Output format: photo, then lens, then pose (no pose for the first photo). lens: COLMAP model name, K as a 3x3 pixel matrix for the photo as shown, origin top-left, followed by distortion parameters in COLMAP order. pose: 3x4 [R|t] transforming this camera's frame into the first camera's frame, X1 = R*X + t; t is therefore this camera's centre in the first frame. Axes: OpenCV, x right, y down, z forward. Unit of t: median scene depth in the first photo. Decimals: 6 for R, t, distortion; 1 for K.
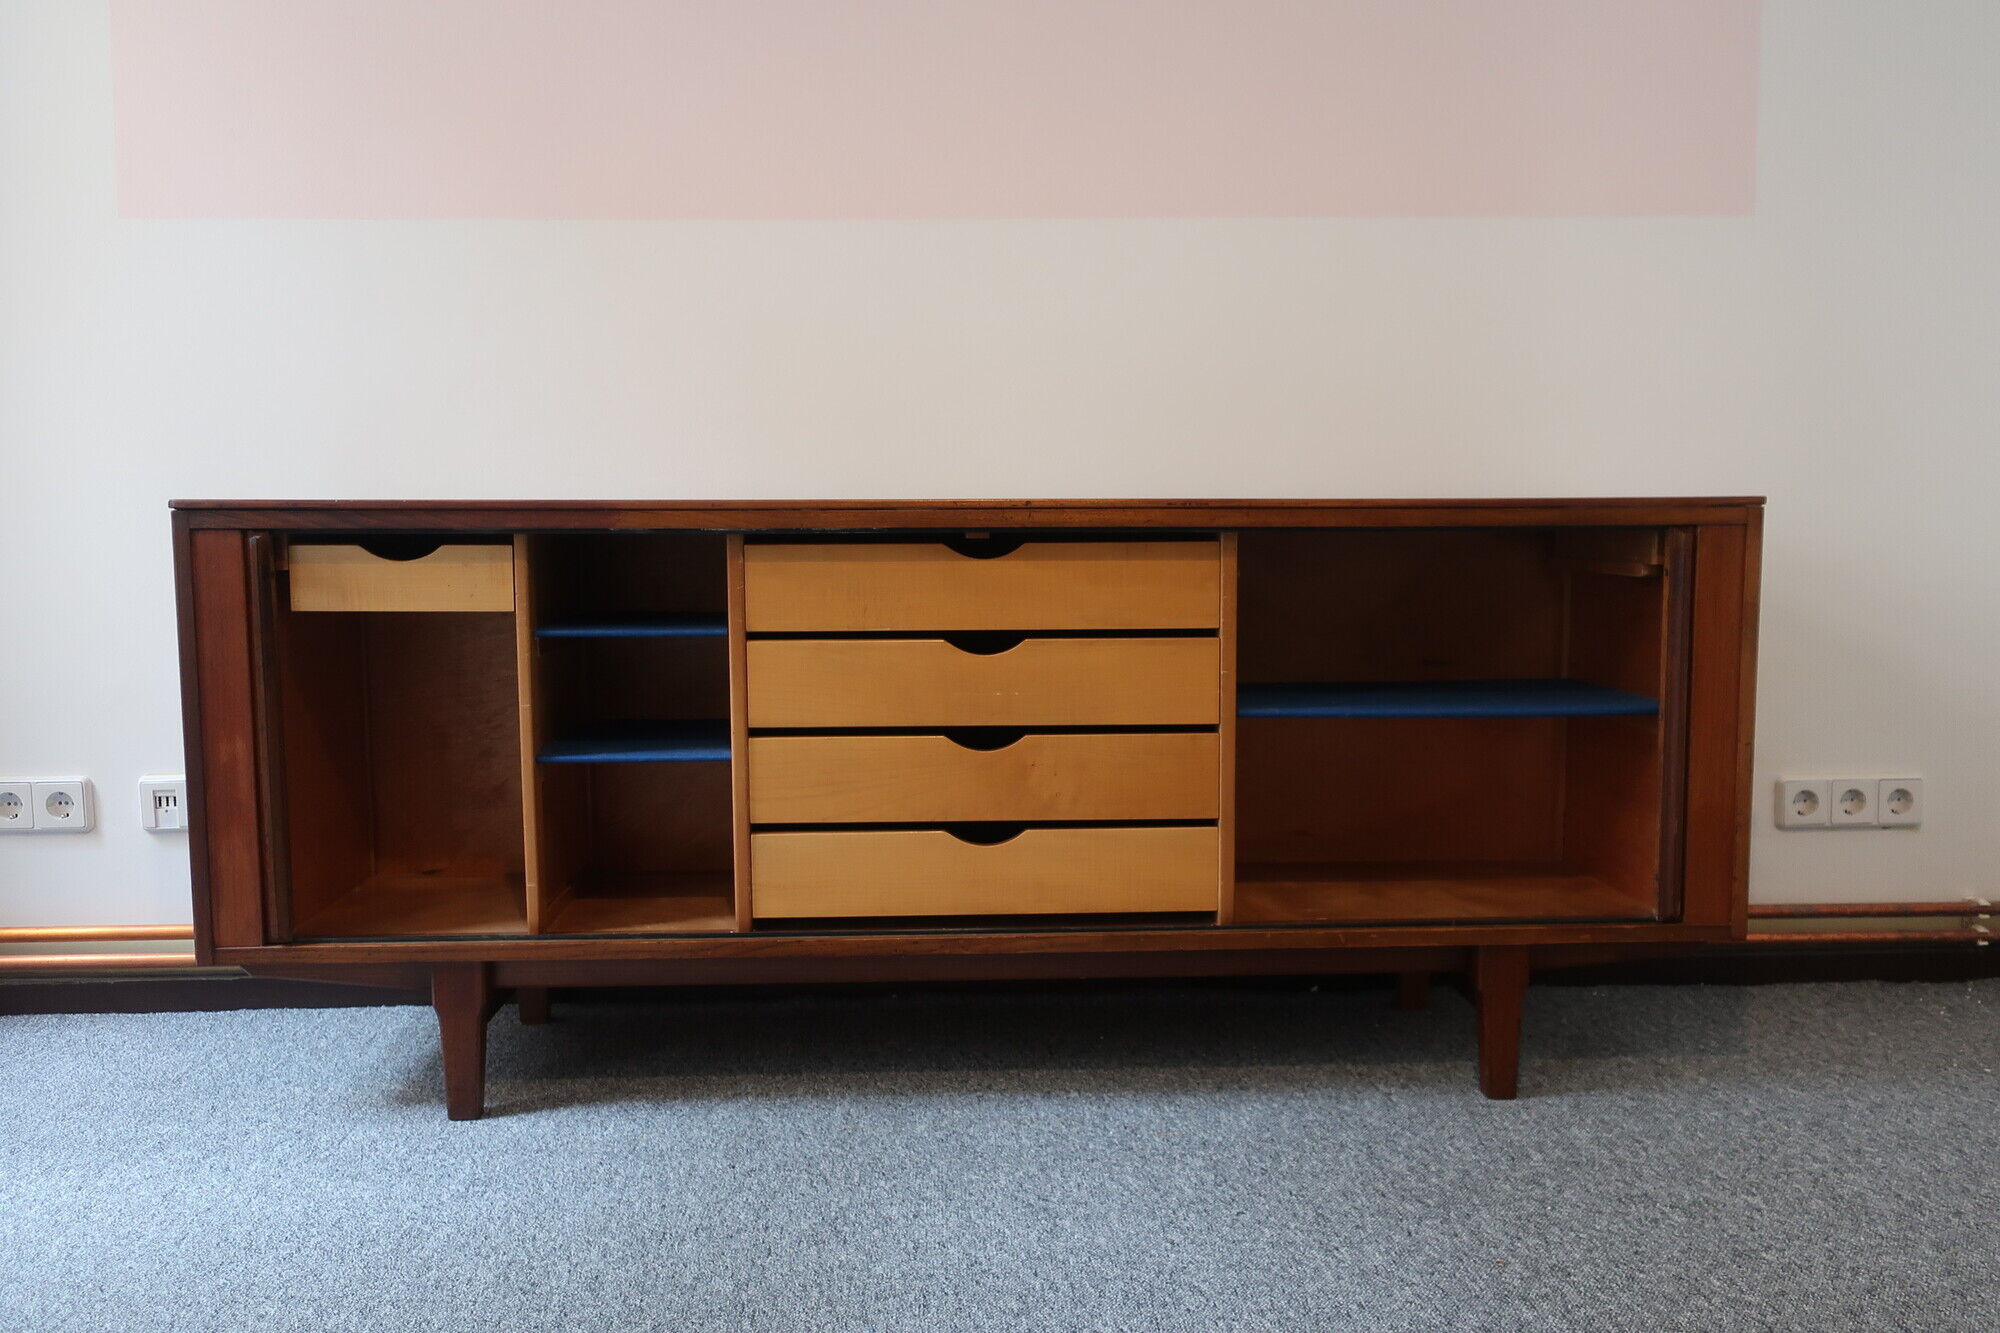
lens RADIAL K [[1562.7, 0, 986.7], [0, 1562.7, 661.6], [0, 0, 1]] dist [0.002331, -0.002744]
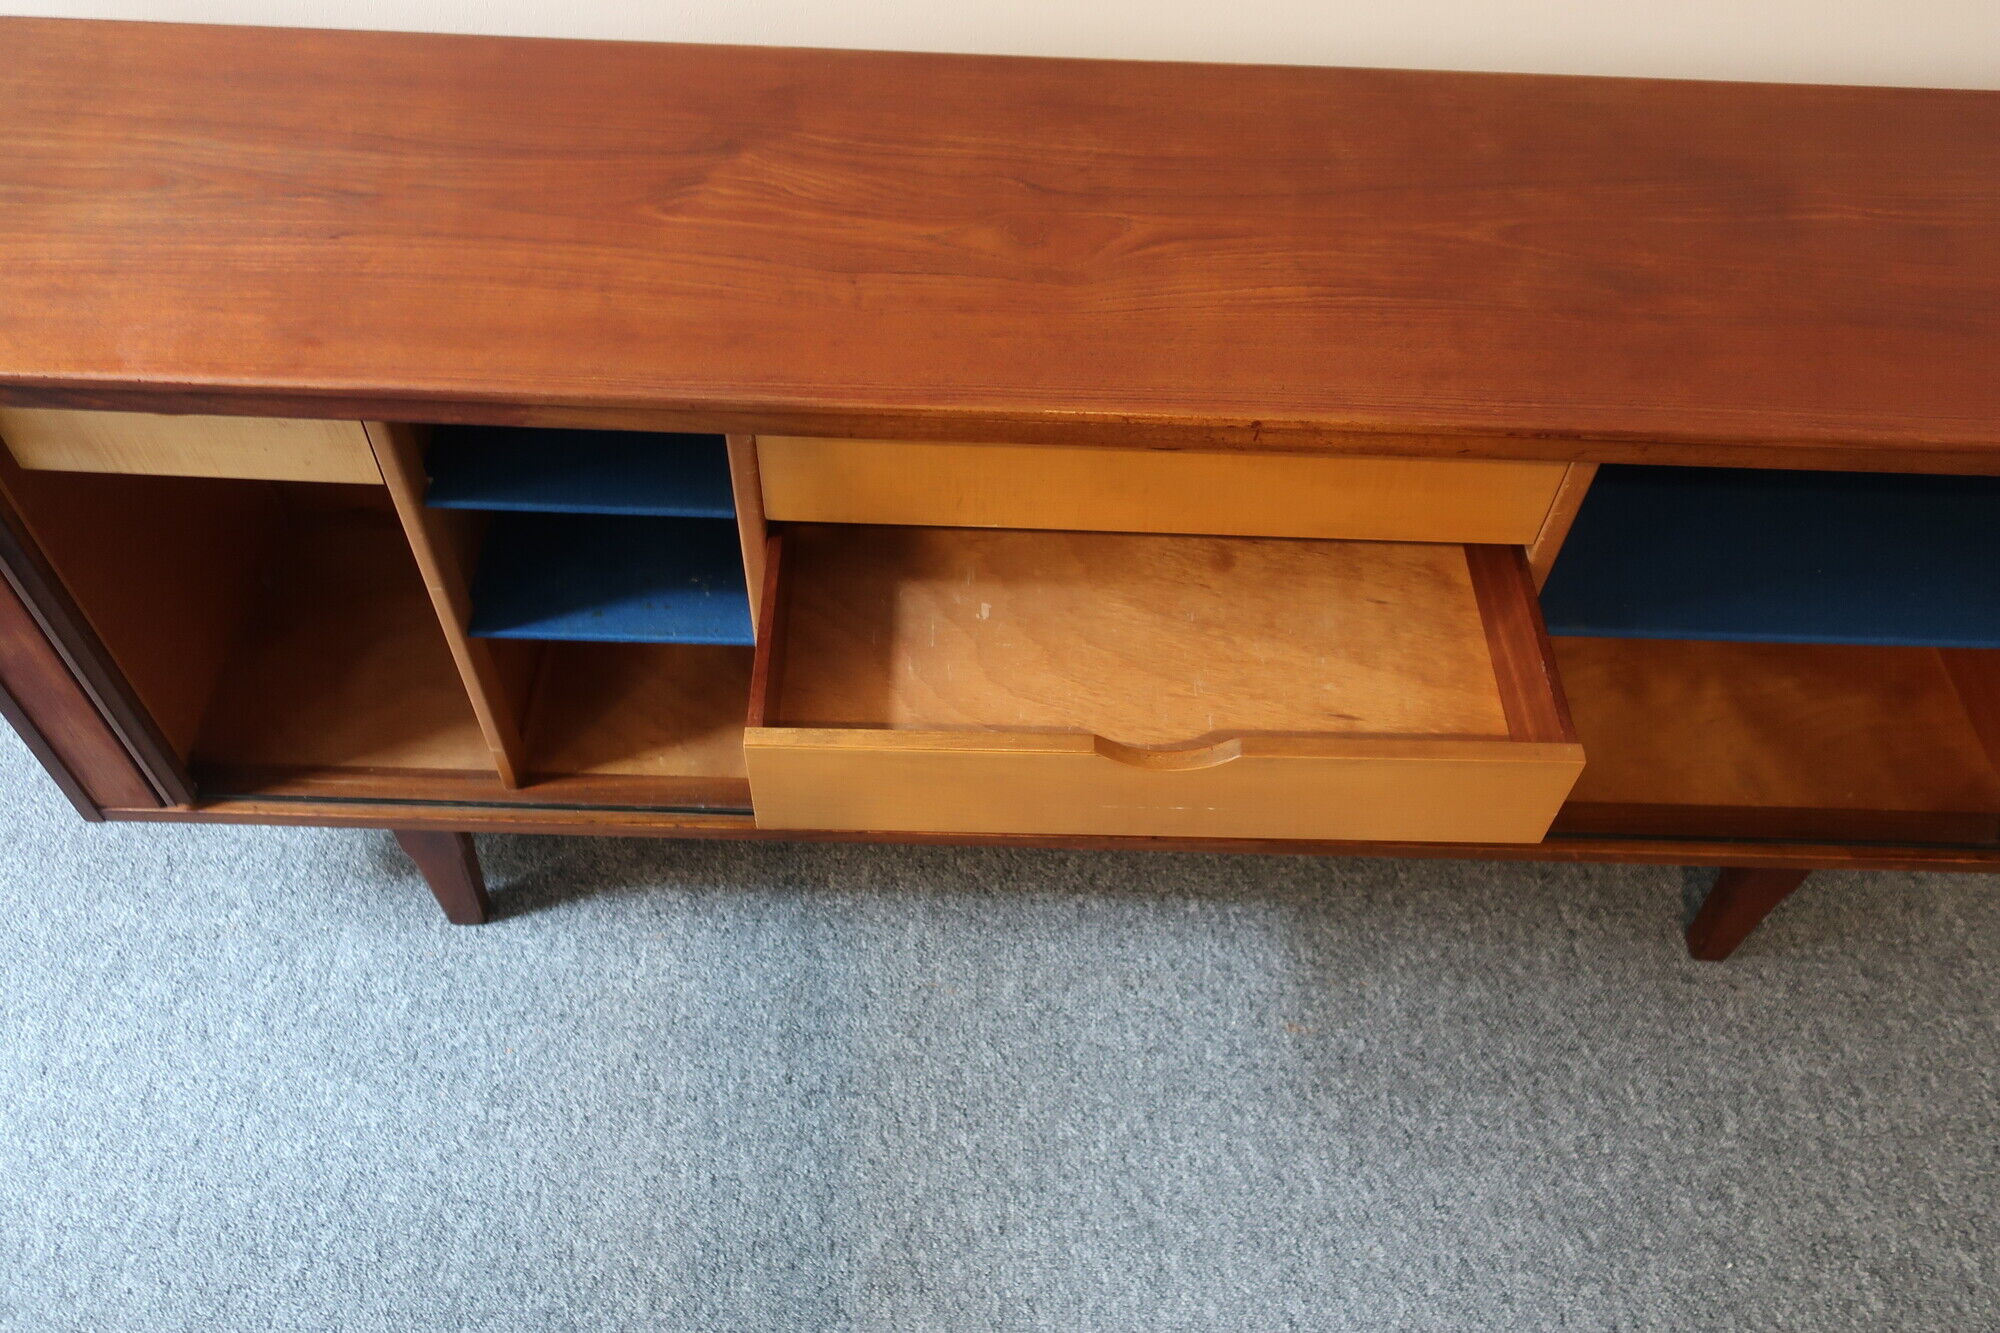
lens RADIAL K [[1562.7, 0, 983.5], [0, 1562.7, 659.4], [0, 0, 1]] dist [0.002331, -0.002744]
pose [[0.997788, 0.065865, -0.009006, -0.058608], [-0.039023, 0.689986, 0.722770, -0.424323], [0.053819, -0.720820, 0.691030, 0.532720]]
